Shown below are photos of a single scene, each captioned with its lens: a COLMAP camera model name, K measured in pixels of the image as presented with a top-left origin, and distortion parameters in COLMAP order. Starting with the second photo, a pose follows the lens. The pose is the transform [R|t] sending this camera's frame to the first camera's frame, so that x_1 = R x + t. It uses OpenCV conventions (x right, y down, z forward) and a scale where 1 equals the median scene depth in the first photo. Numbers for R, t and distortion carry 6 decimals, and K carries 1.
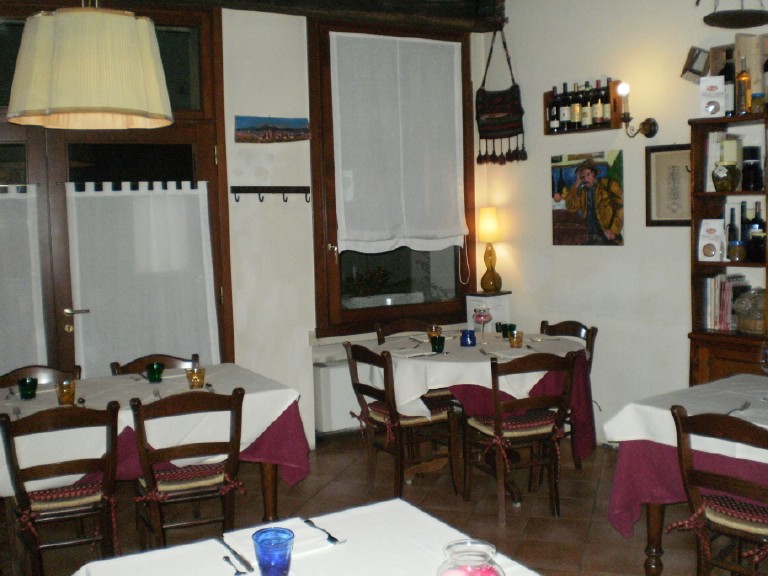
lens RADIAL K [[825.4, 0, 391.1], [0, 825.4, 289.7], [0, 0, 1]] dist [-0.111373, 0.000000]
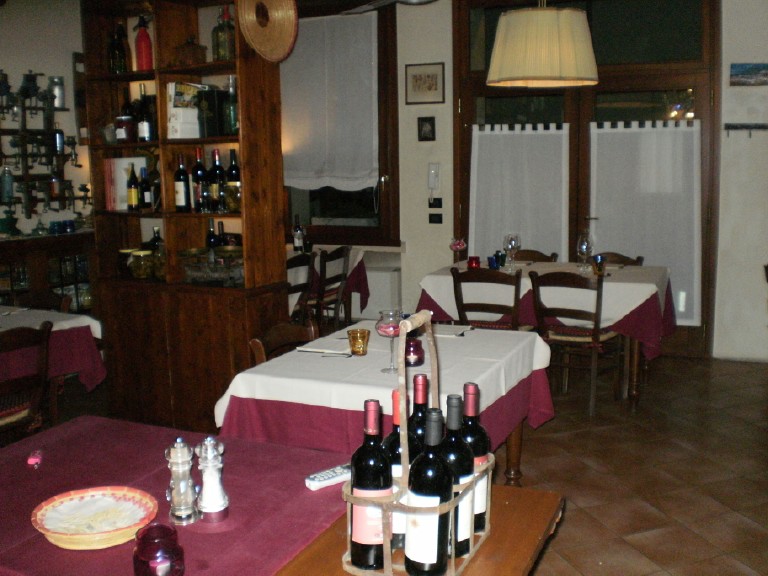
lens RADIAL K [[825.4, 0, 385.1], [0, 825.4, 288.4], [0, 0, 1]] dist [-0.111373, 0.000000]
pose [[0.569065, 0.140824, -0.810144, 0.522689], [-0.072056, 0.989976, 0.121469, 0.001526], [0.819129, -0.010748, 0.573508, -0.060357]]
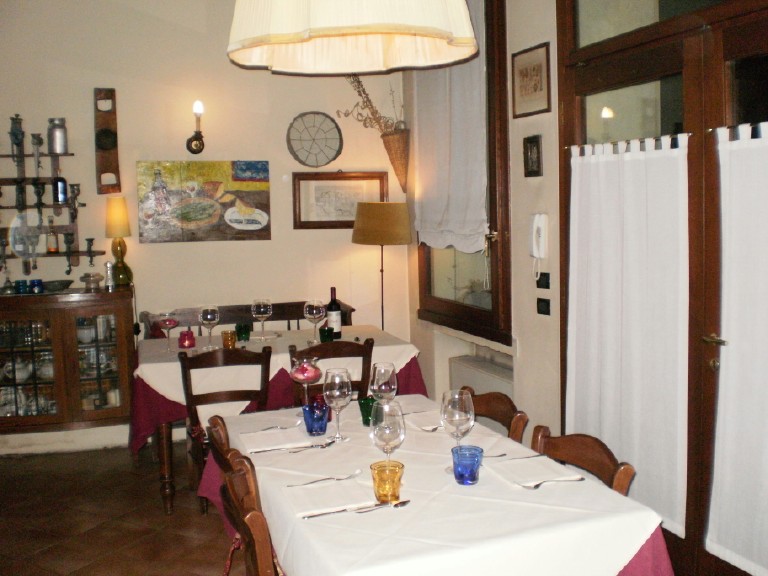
lens RADIAL K [[825.4, 0, 386.0], [0, 825.4, 290.6], [0, 0, 1]] dist [-0.111373, 0.000000]
pose [[-0.174697, 0.127290, -0.976360, 0.243527], [-0.060694, 0.988331, 0.139710, -0.077156], [0.982750, 0.083666, -0.164932, 0.829452]]
